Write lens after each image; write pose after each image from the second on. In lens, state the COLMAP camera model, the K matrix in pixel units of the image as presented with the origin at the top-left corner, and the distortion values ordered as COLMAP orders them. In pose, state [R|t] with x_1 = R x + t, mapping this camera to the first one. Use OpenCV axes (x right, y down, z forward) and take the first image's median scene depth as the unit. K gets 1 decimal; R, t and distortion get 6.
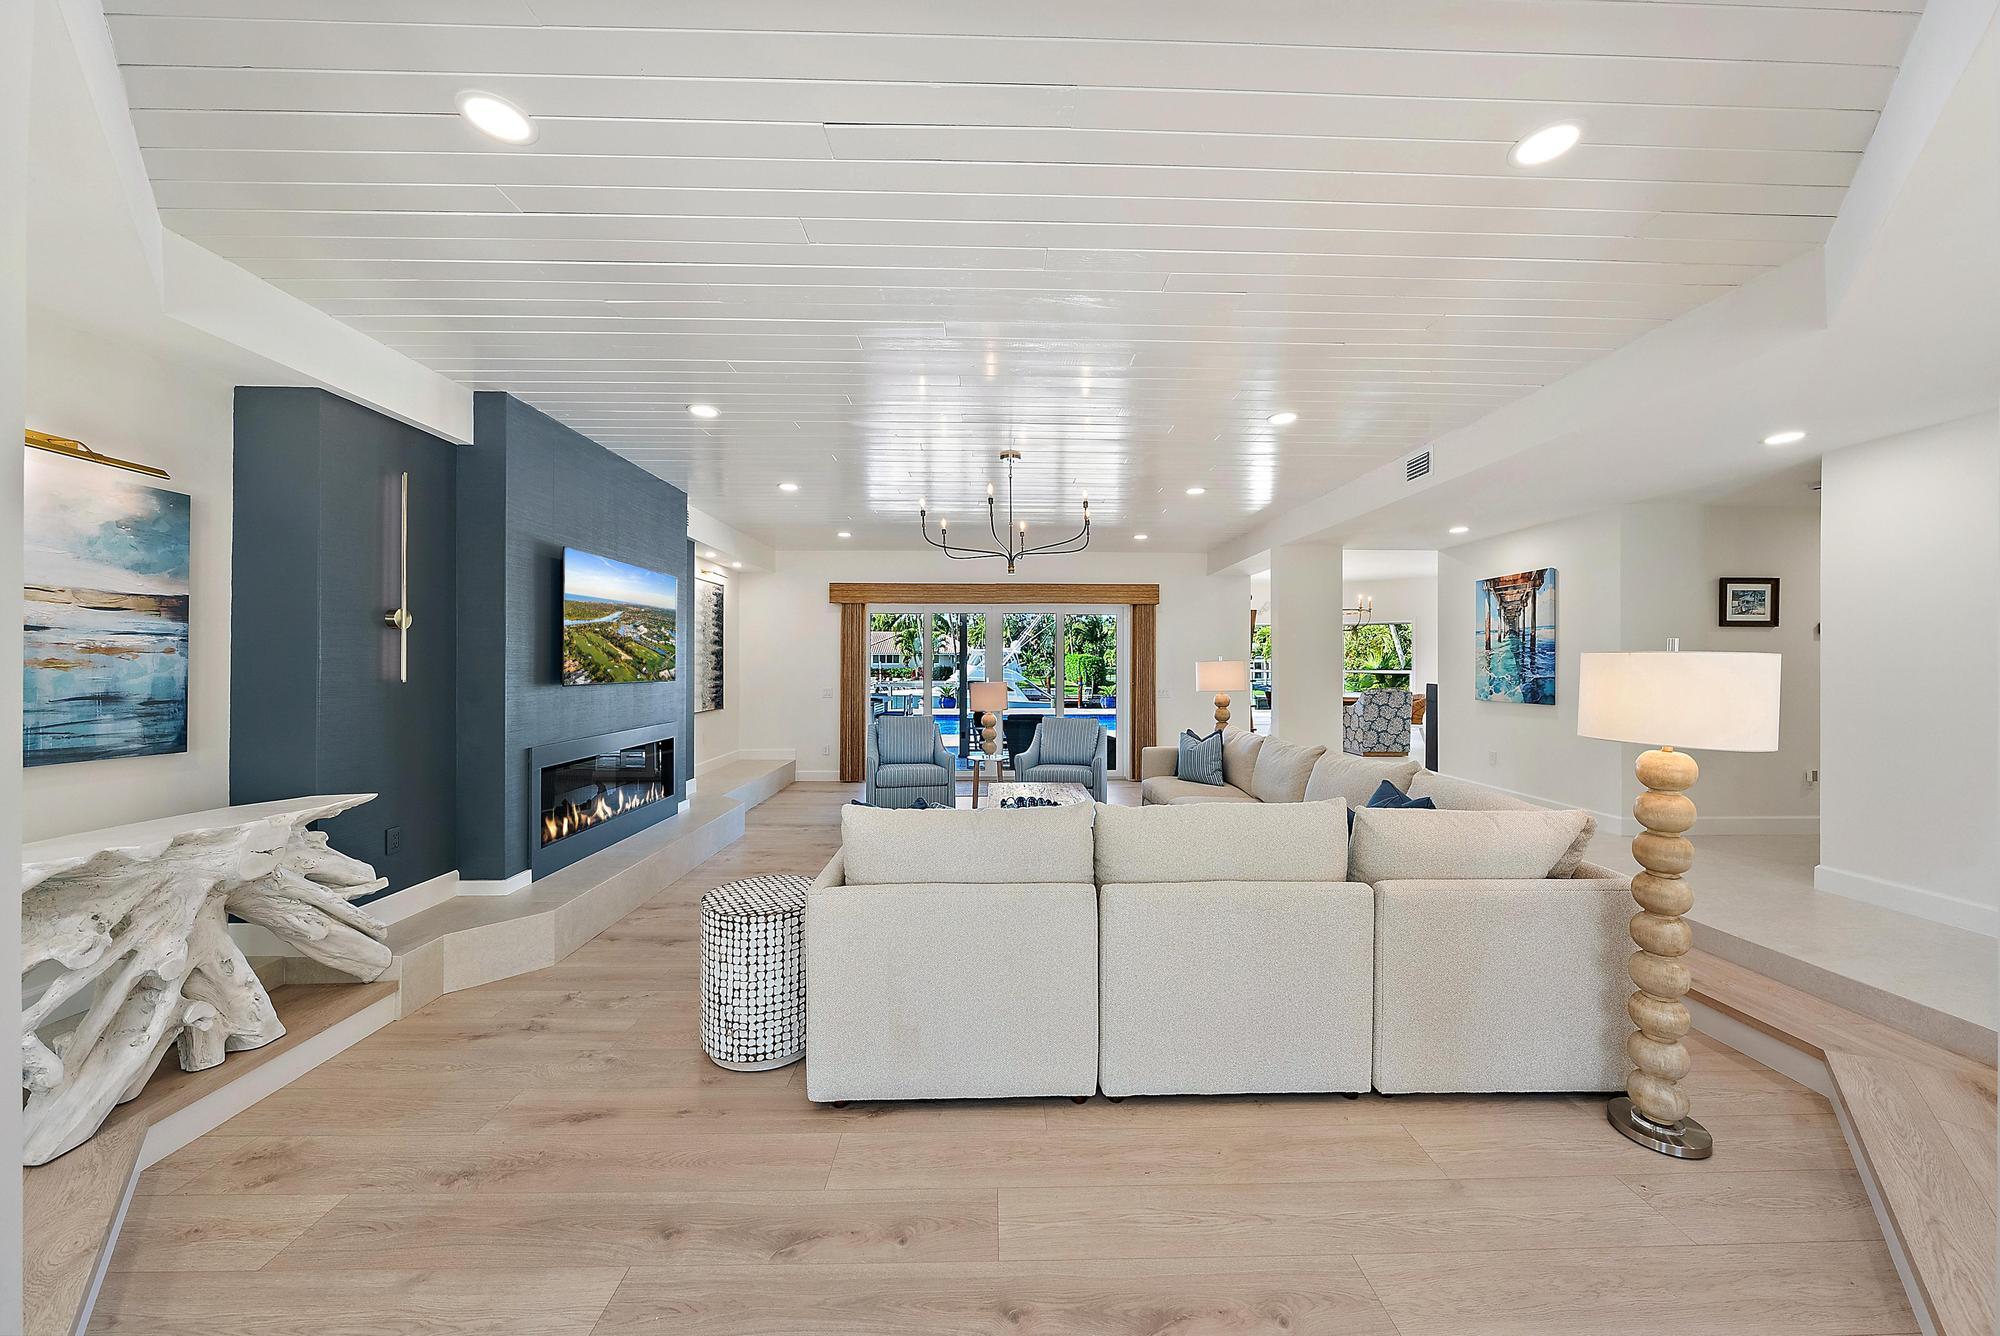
lens RADIAL K [[692.8, 0, 1015.3], [0, 692.8, 663.3], [0, 0, 1]] dist [-0.002389, -0.000062]
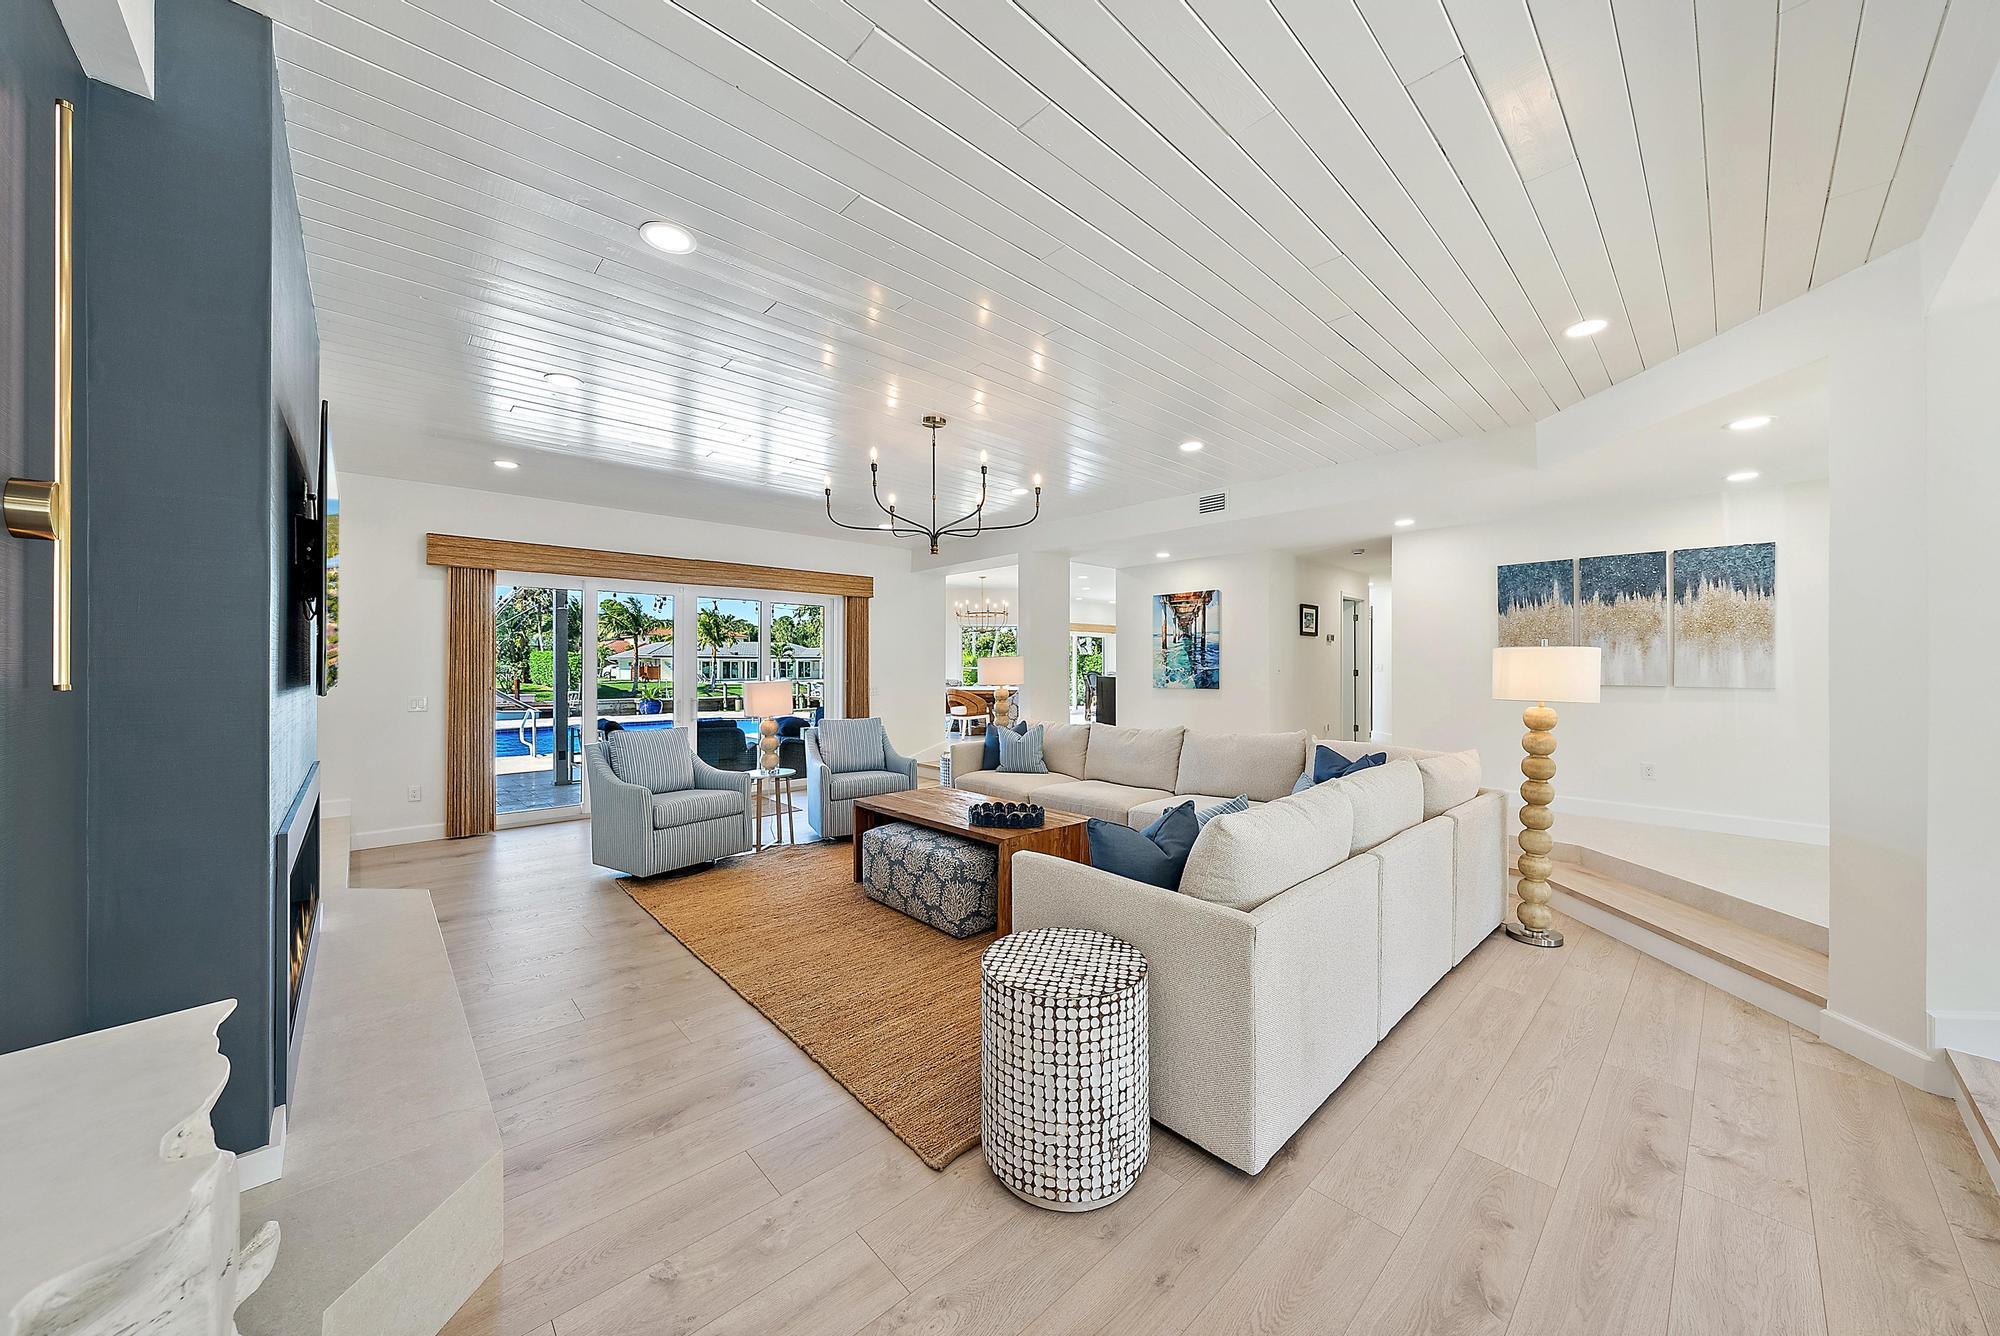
lens RADIAL K [[692.8, 0, 1015.3], [0, 692.8, 663.3], [0, 0, 1]] dist [-0.002389, -0.000062]
pose [[0.744407, -0.000851, 0.667725, -0.419845], [0.000763, 1.000000, 0.000424, 0.007385], [-0.667725, 0.000194, 0.744408, 0.227160]]
